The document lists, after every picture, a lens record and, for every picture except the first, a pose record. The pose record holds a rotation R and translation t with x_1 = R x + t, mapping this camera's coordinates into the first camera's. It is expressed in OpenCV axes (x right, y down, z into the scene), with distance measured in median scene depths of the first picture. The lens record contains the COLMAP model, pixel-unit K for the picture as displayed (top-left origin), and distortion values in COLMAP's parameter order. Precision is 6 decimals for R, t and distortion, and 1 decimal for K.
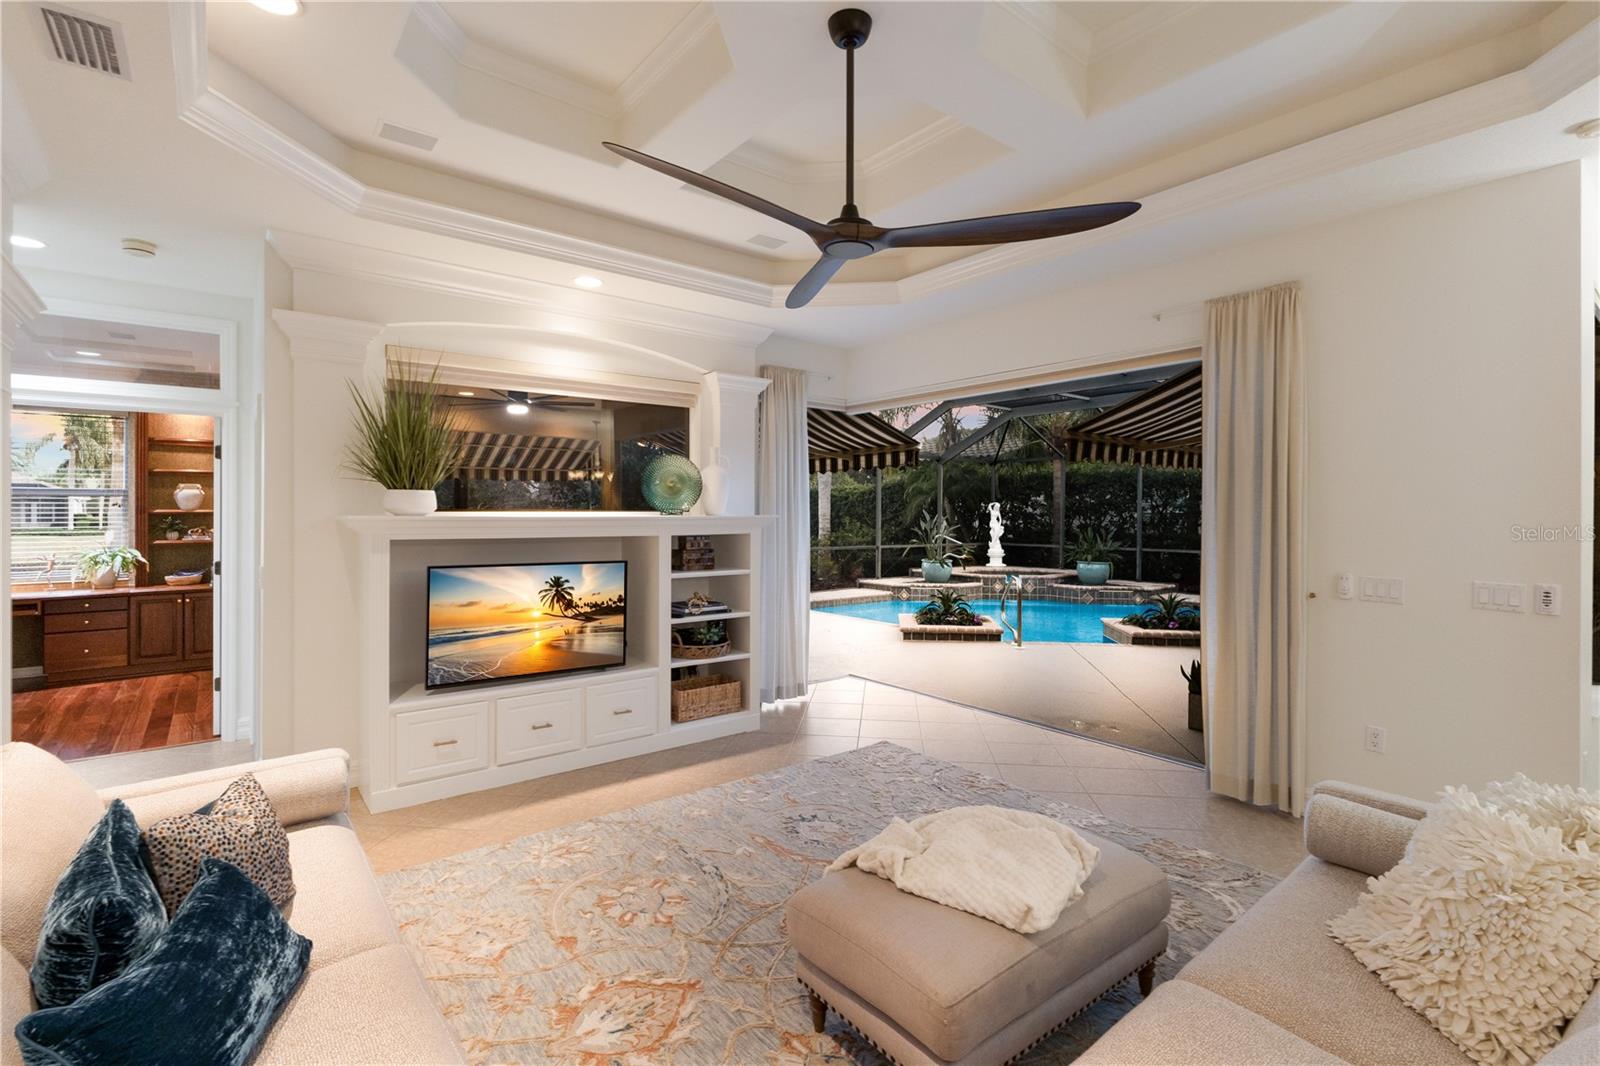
lens RADIAL K [[734.0, 0, 801.4], [0, 734.0, 525.1], [0, 0, 1]] dist [0.001597, 0.000087]
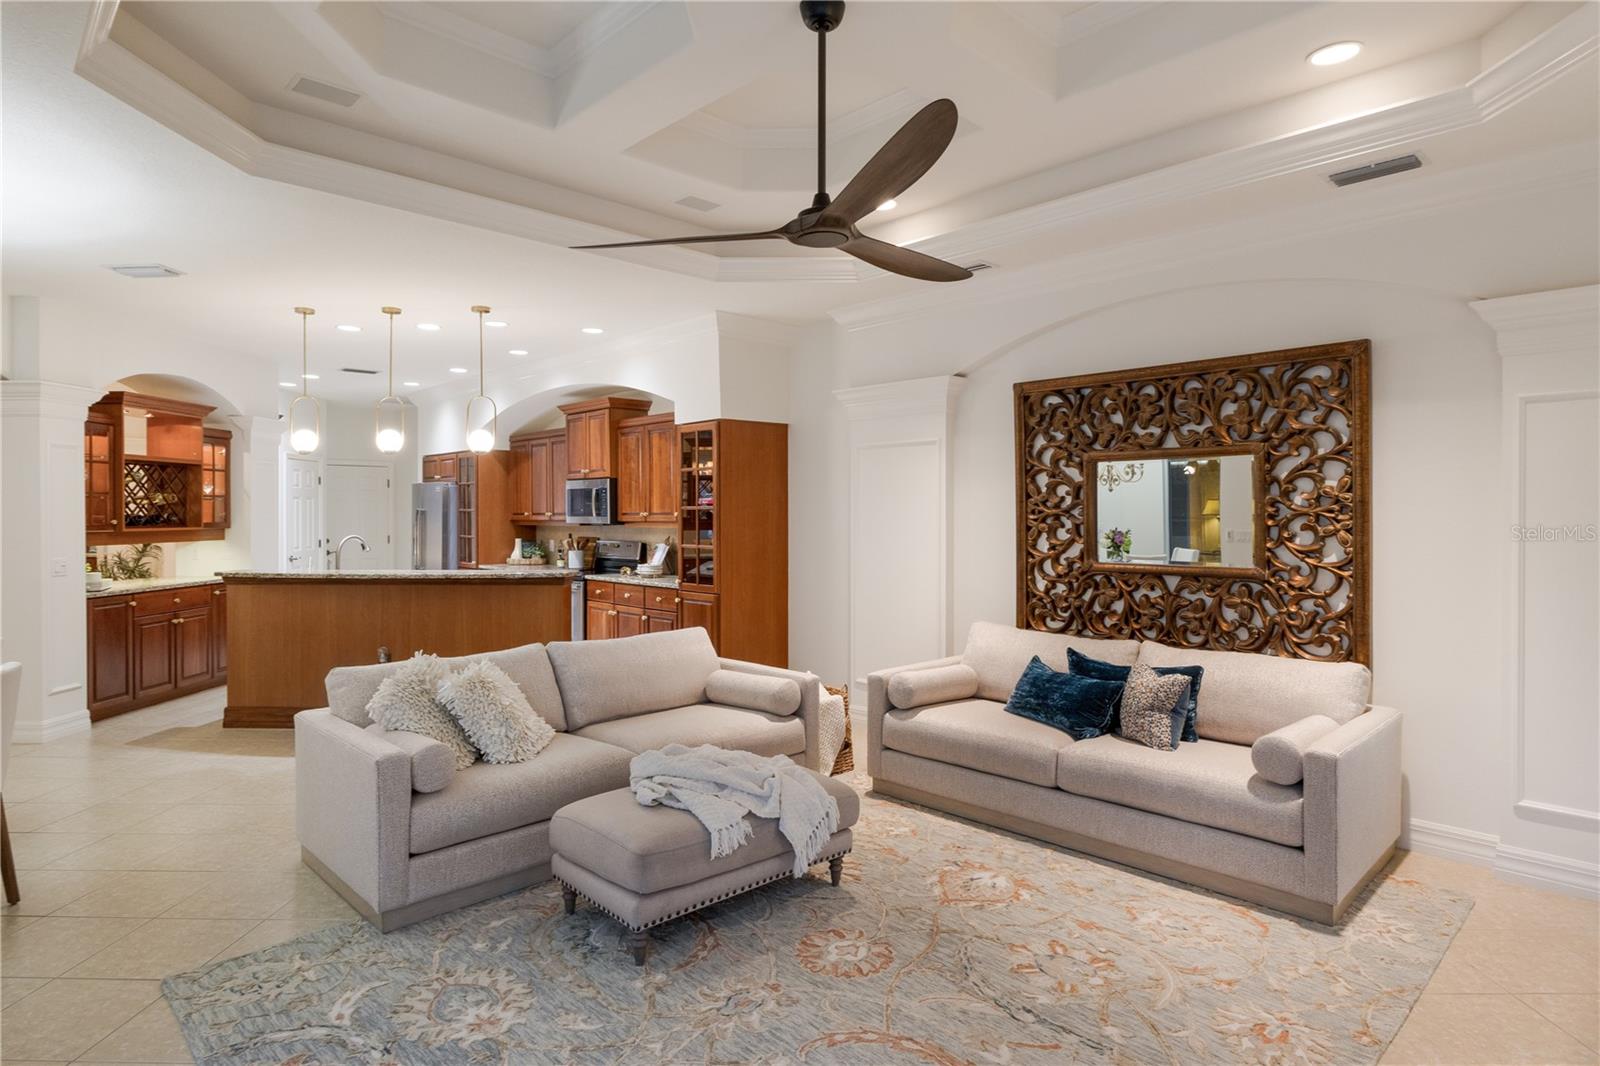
lens RADIAL K [[888.3, 0, 803.7], [0, 888.3, 508.8], [0, 0, 1]] dist [0.003415, 0.001021]
pose [[-0.995496, -0.000810, -0.094804, 0.112328], [-0.002139, 0.999901, 0.013922, -0.021351], [0.094784, 0.014062, -0.995399, 1.226501]]
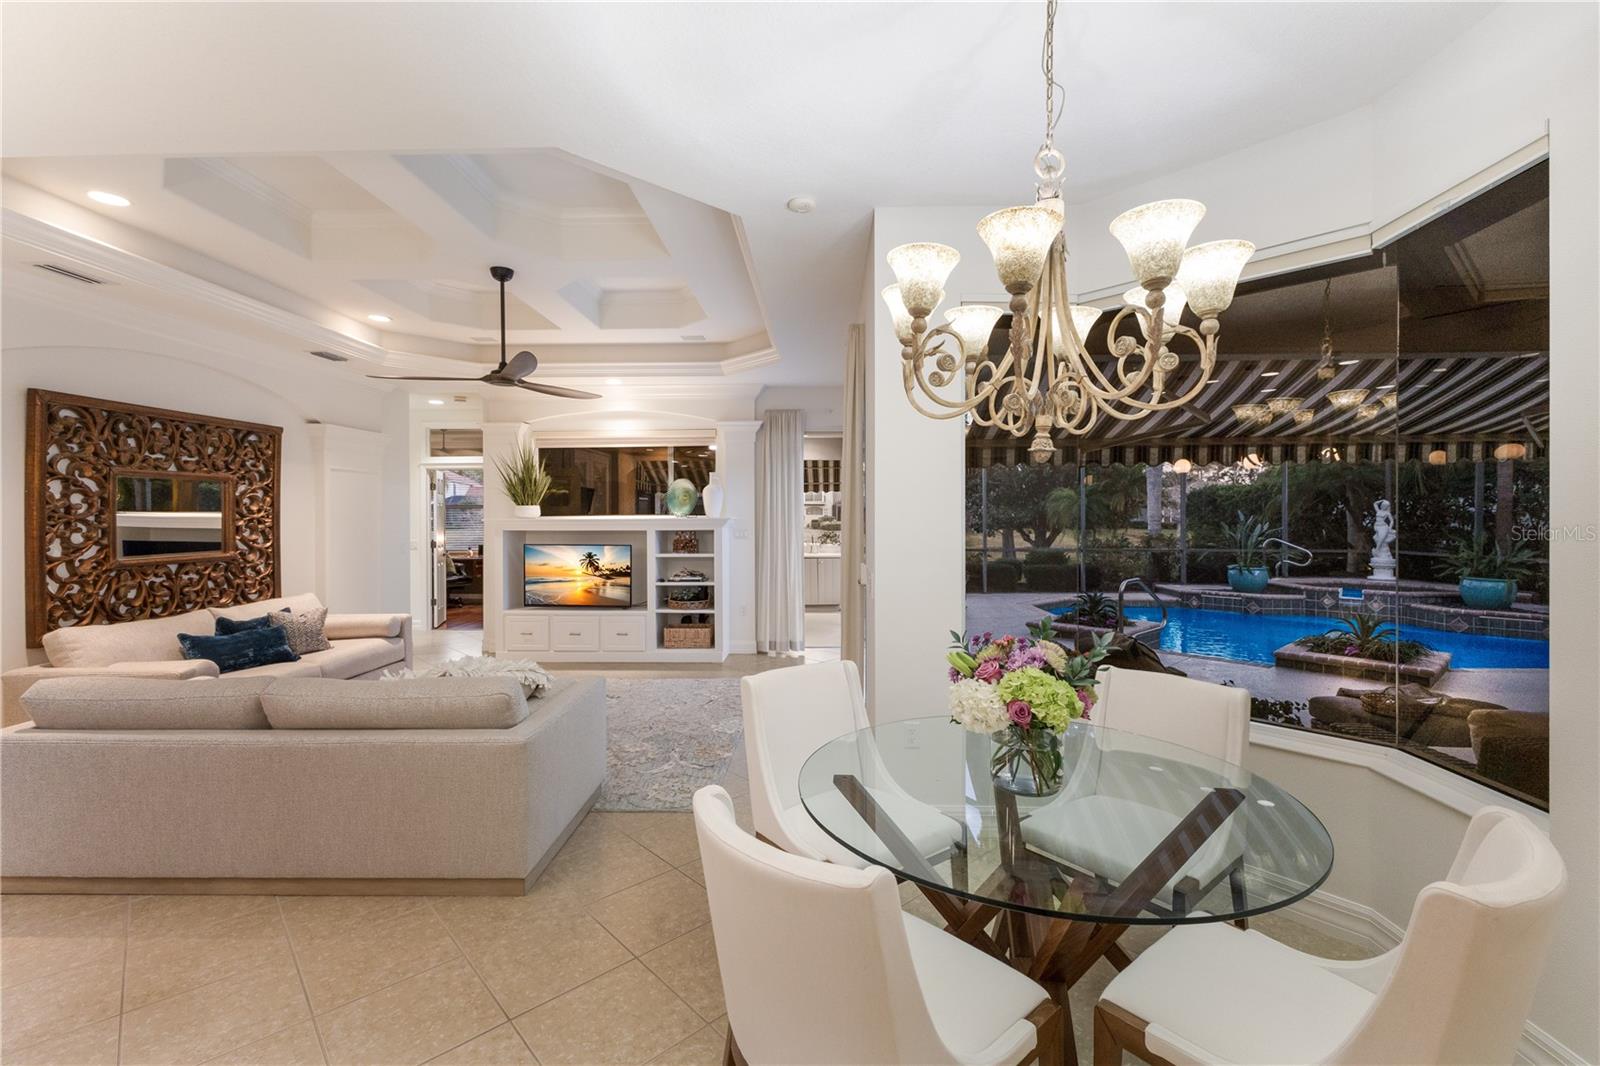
lens RADIAL K [[690.1, 0, 798.9], [0, 690.1, 521.8], [0, 0, 1]] dist [0.011903, 0.000019]
pose [[0.763298, -0.000900, -0.646046, 1.065256], [-0.004328, 0.999969, -0.006506, 0.004749], [0.646033, 0.007762, 0.763270, 0.048605]]
